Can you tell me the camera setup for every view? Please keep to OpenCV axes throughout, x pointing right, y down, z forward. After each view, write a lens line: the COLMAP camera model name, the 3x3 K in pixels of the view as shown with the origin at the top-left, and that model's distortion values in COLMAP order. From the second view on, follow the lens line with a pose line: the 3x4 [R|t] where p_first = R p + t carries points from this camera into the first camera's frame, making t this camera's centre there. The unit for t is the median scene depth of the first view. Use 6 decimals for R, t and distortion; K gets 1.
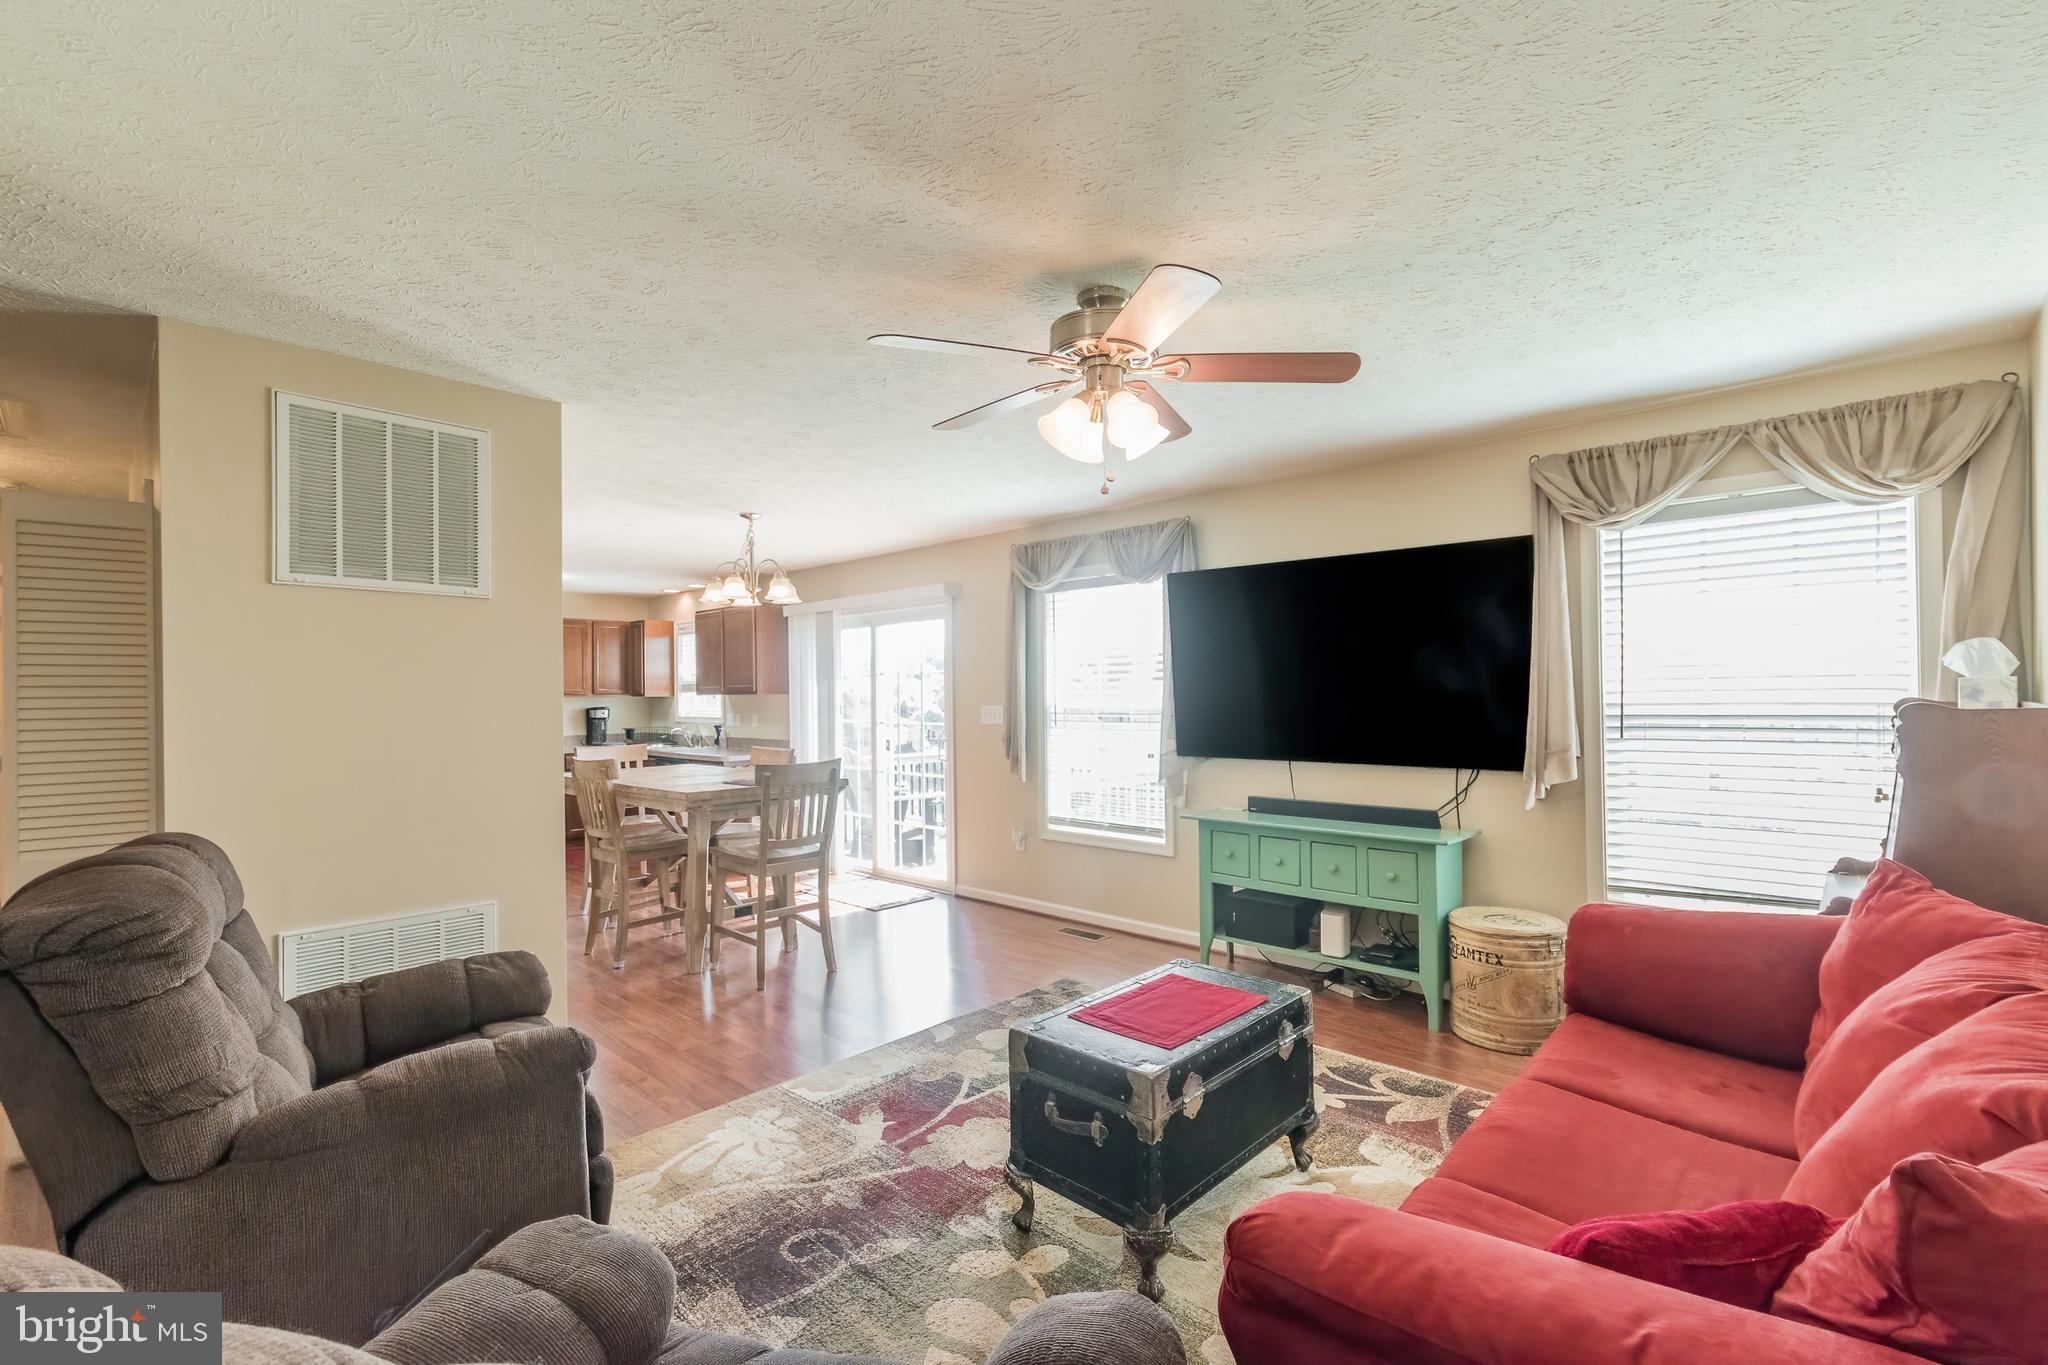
lens RADIAL K [[904.8, 0, 1021.0], [0, 904.8, 692.5], [0, 0, 1]] dist [-0.000365, 0.000283]
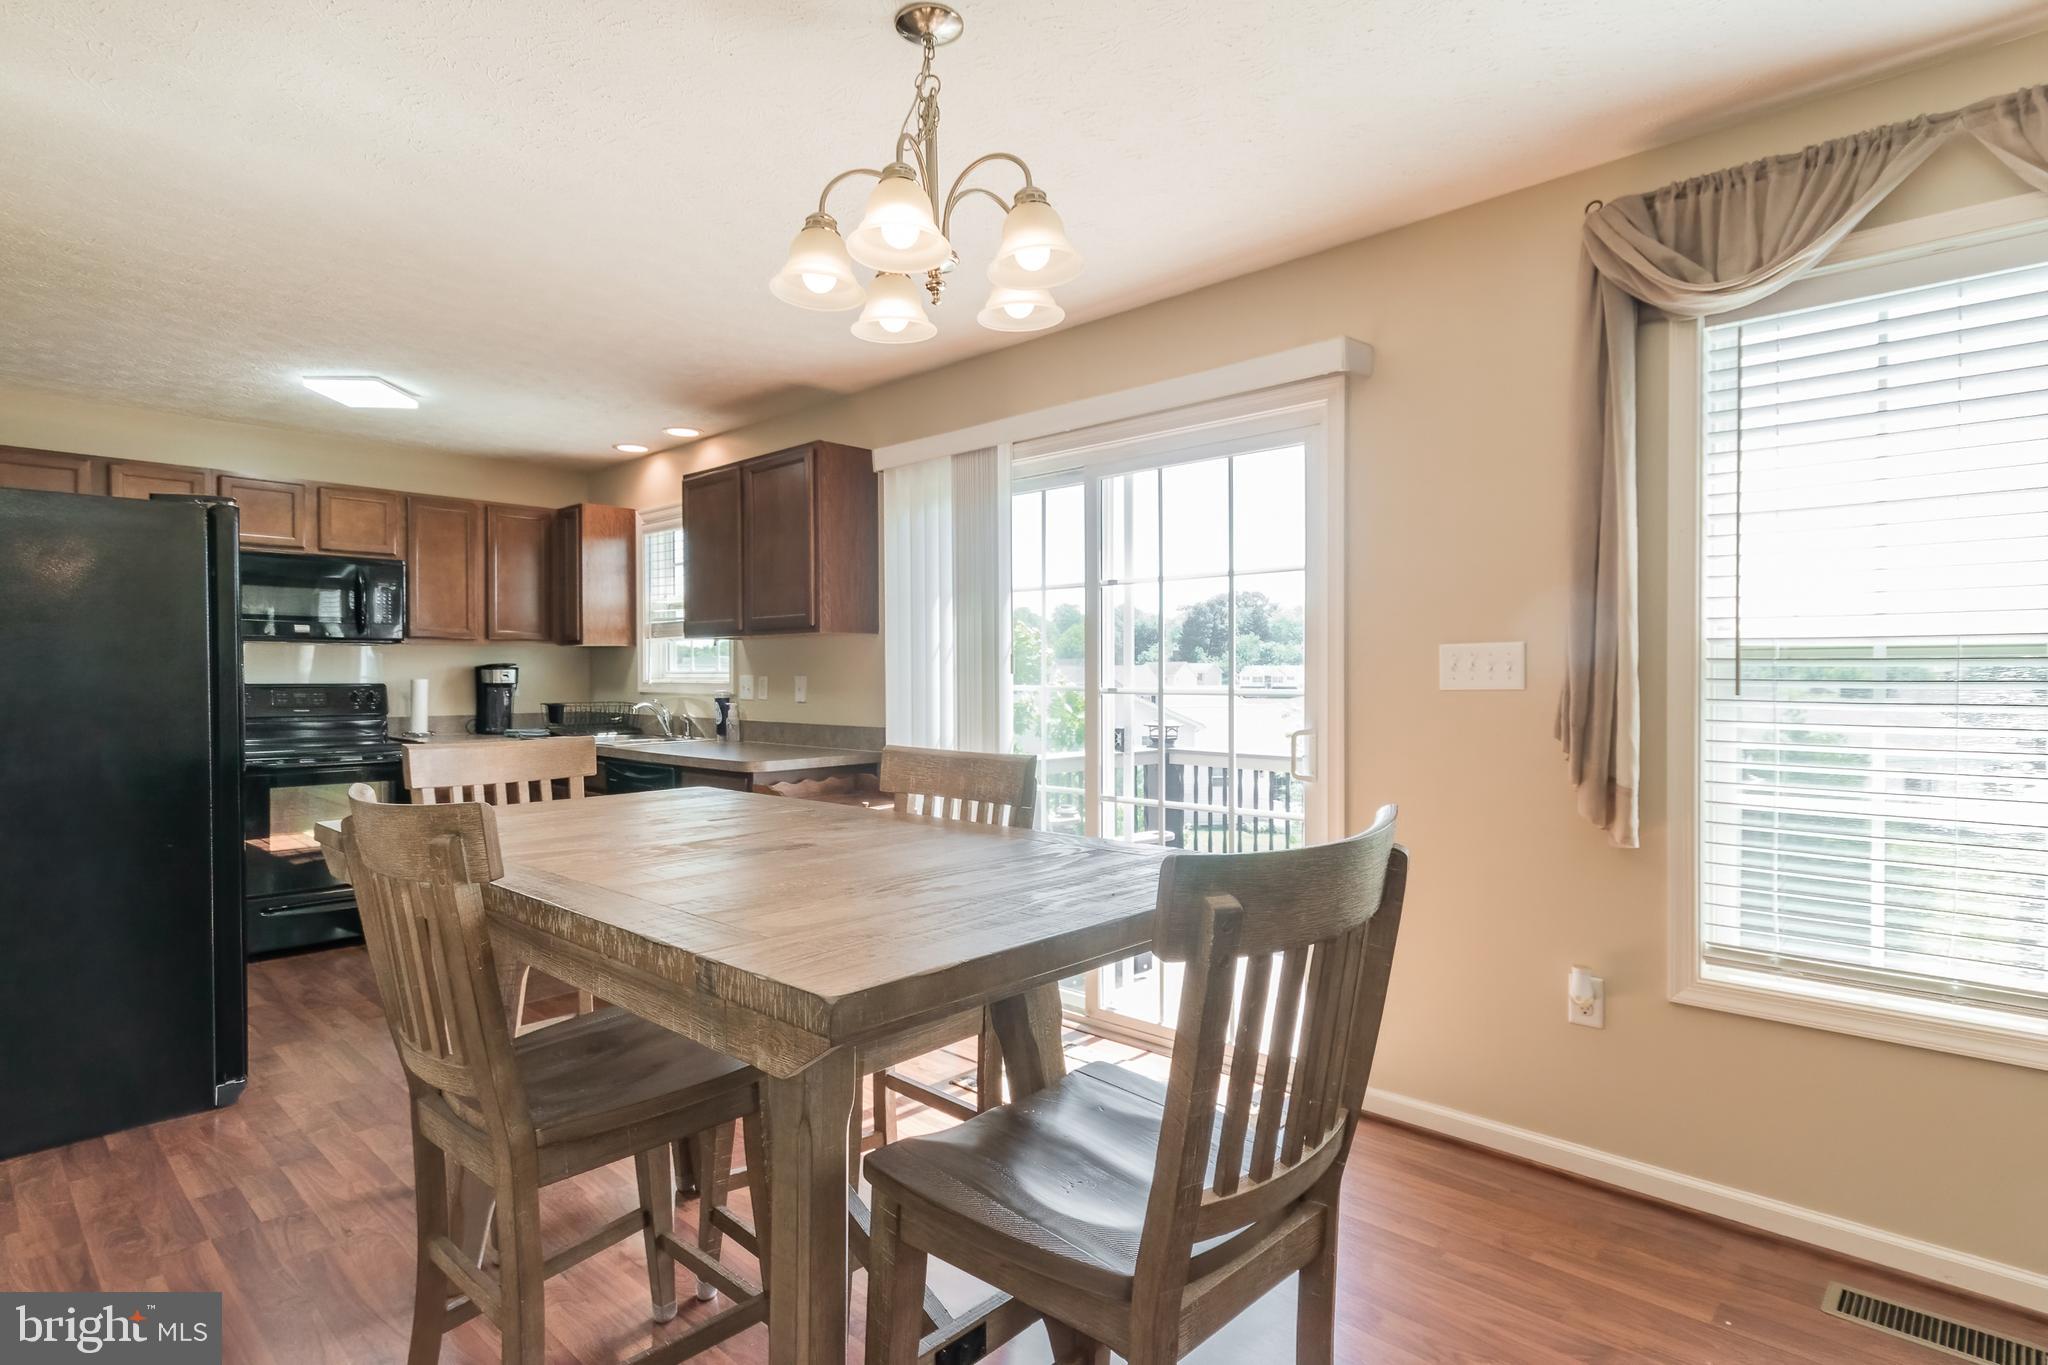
lens RADIAL K [[1052.5, 0, 1019.6], [0, 1052.5, 690.1], [0, 0, 1]] dist [0.014097, -0.008566]
pose [[0.999974, 0.006308, 0.003433, -0.327180], [-0.006371, 0.999808, 0.018536, 0.037995], [-0.003316, -0.018558, 0.999822, 0.767323]]
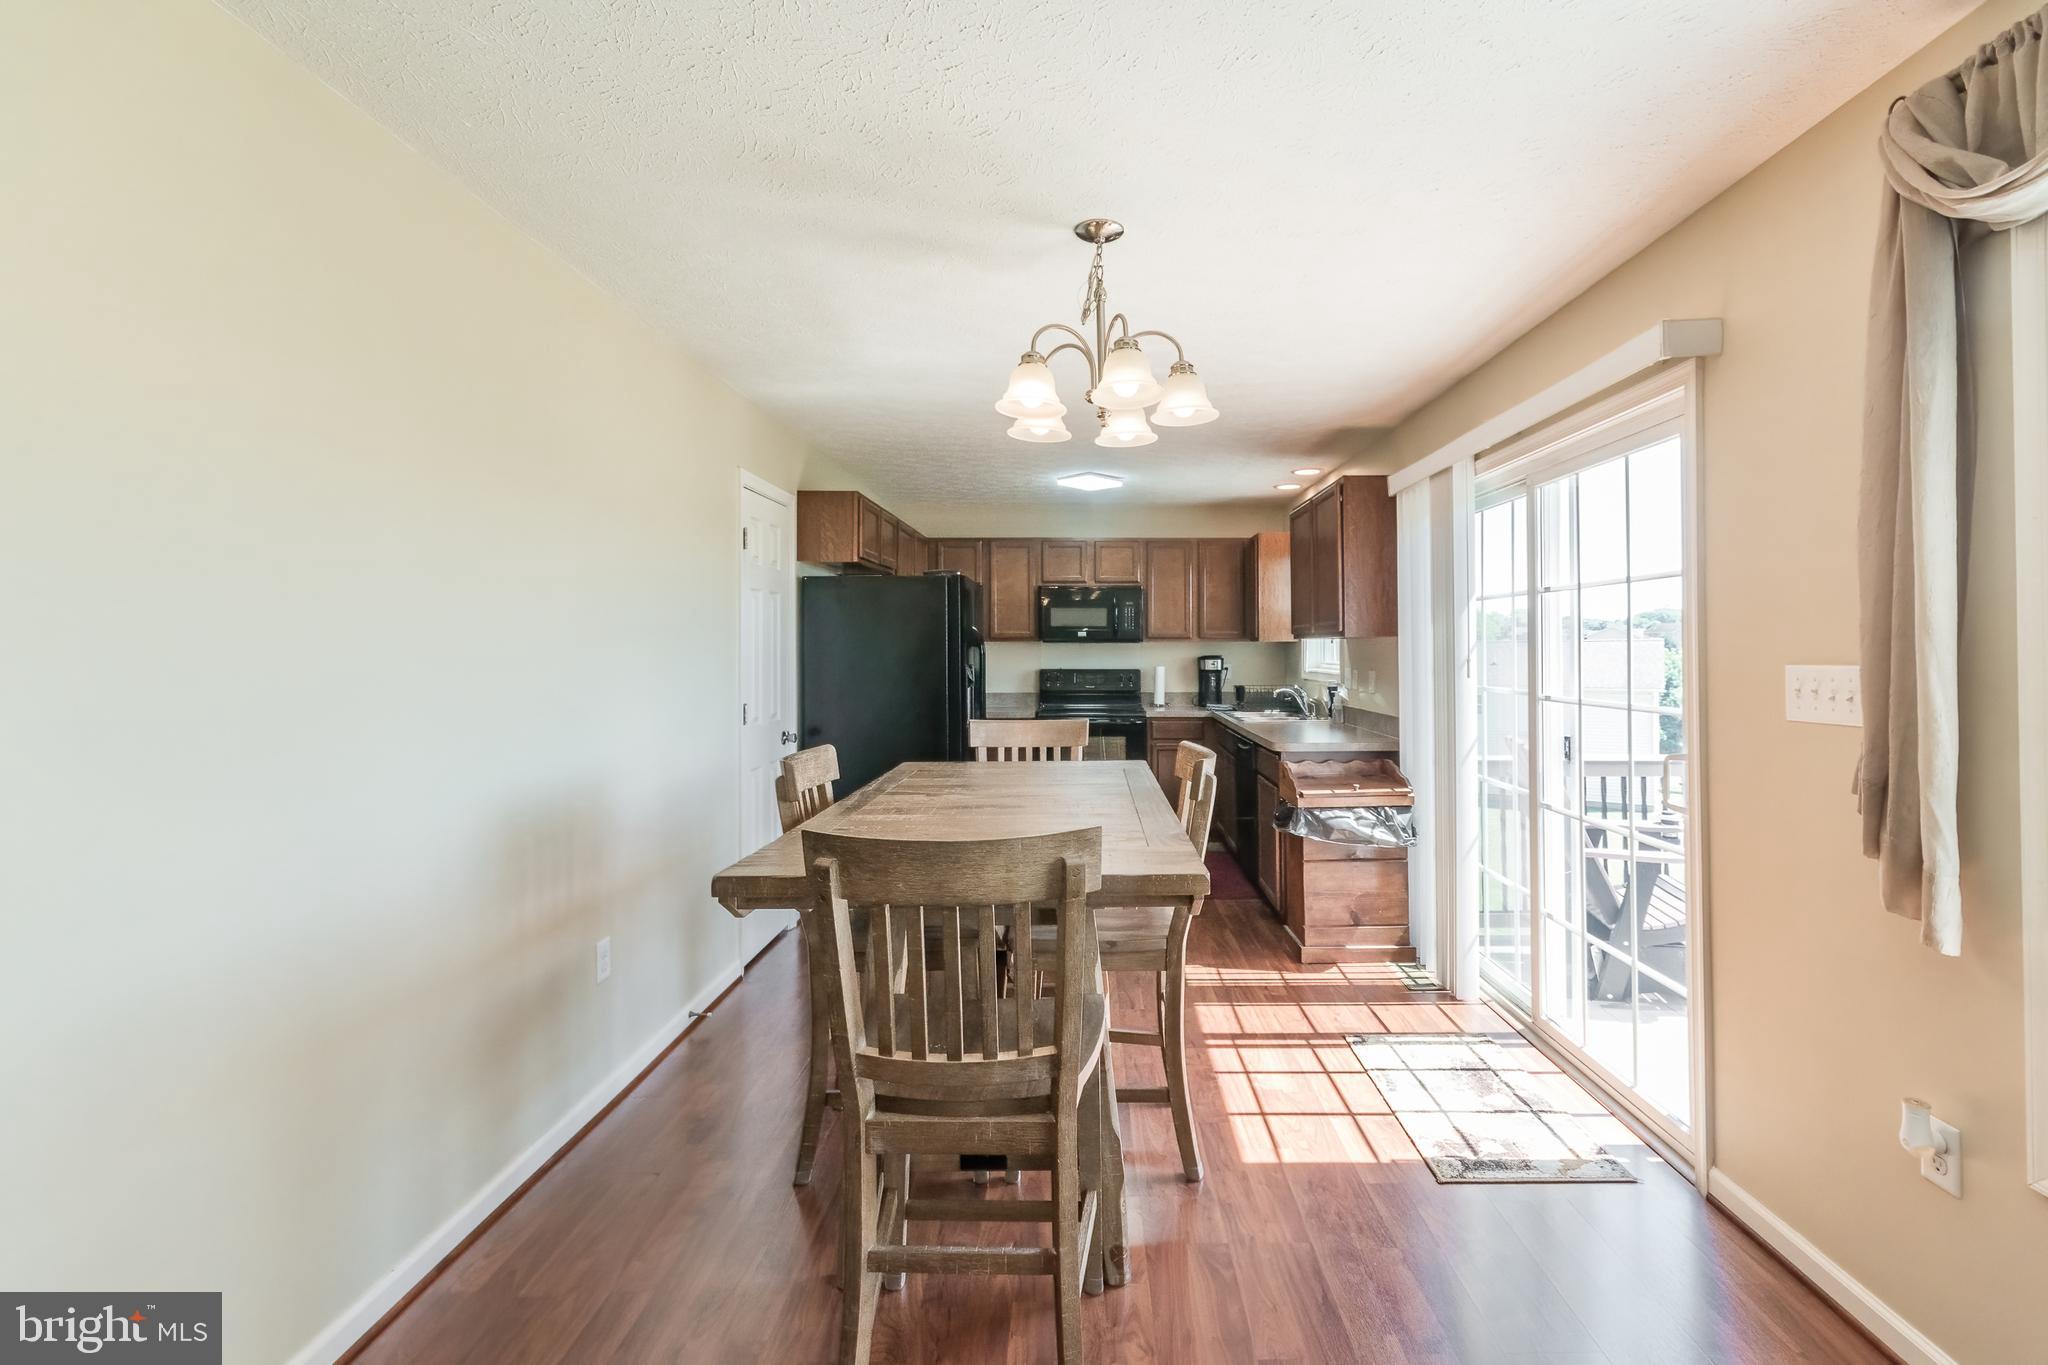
lens RADIAL K [[936.0, 0, 1085.0], [0, 936.0, 642.5], [0, 0, 1]] dist [0.001682, 0.000976]
pose [[0.693651, 0.002068, -0.720308, 0.036675], [-0.000036, 0.999996, 0.002837, 0.006716], [0.720311, -0.001942, 0.693649, 0.829038]]
